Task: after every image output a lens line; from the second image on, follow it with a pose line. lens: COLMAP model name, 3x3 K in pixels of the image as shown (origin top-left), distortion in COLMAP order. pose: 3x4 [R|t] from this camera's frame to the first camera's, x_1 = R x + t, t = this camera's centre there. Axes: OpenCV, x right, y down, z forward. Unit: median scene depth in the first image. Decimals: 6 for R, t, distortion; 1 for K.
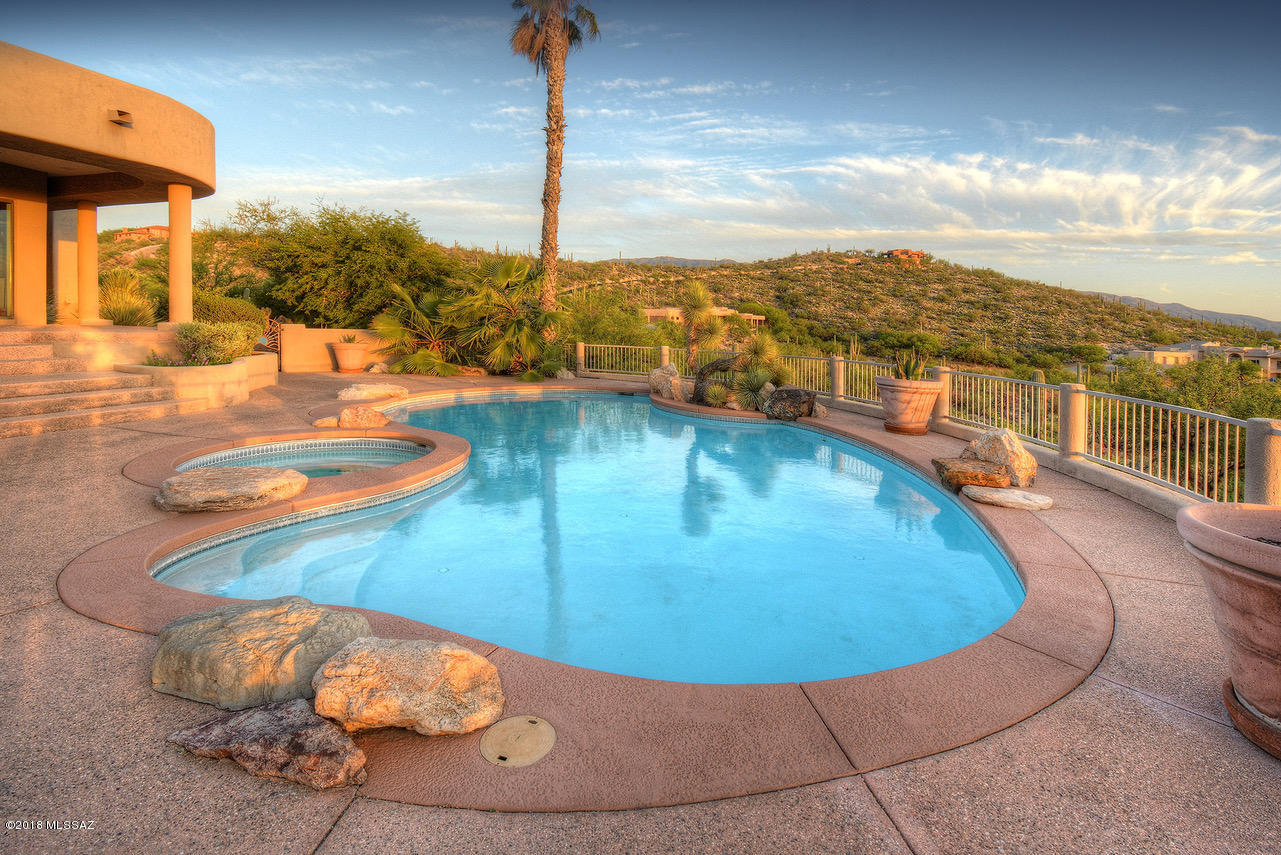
lens RADIAL K [[549.2, 0, 641.5], [0, 549.2, 393.5], [0, 0, 1]] dist [-0.001225, -0.000349]
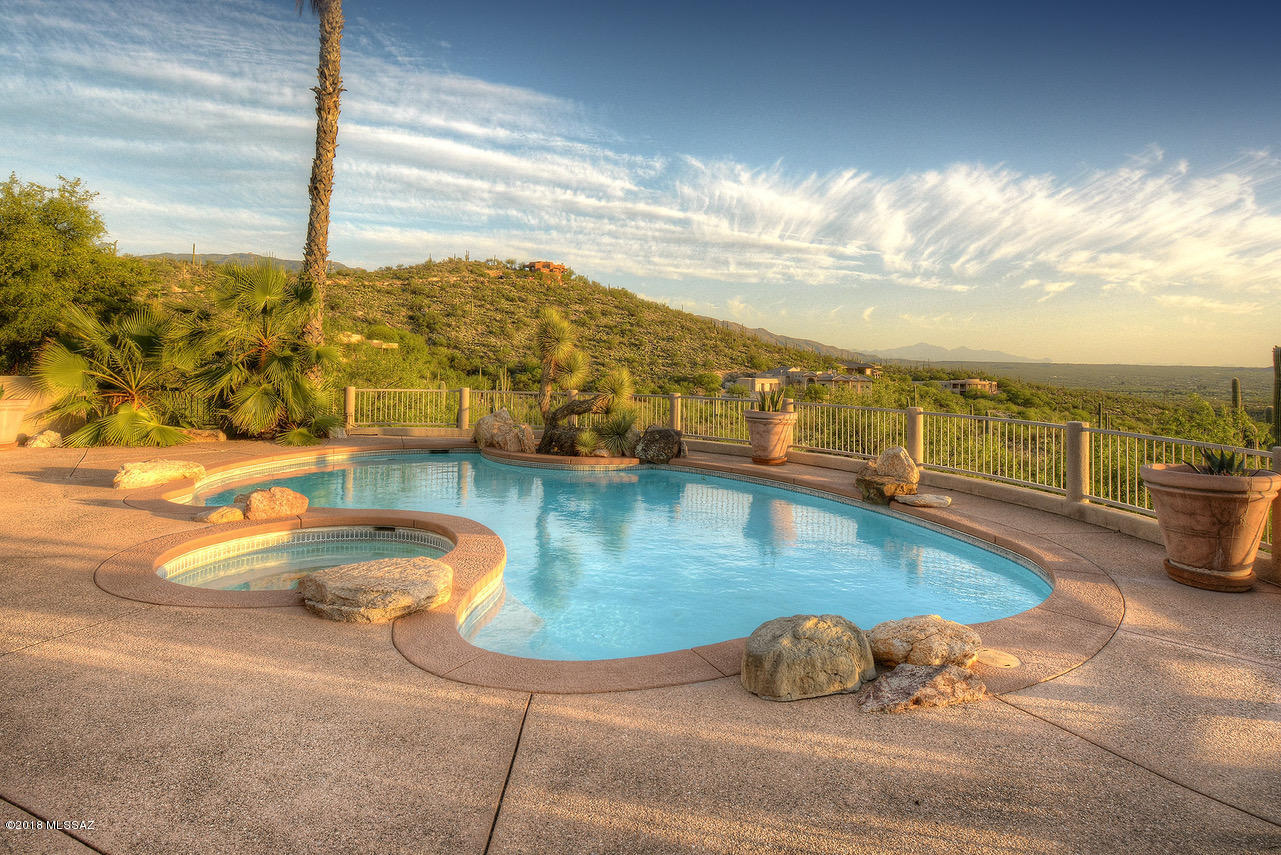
lens RADIAL K [[752.5, 0, 640.5], [0, 752.5, 427.5], [0, 0, 1]] dist [0.016029, 0.000293]
pose [[0.832134, -0.061366, 0.551169, -0.371958], [0.076301, 0.997076, -0.004185, -0.006931], [-0.549301, 0.045537, 0.834383, -0.031014]]
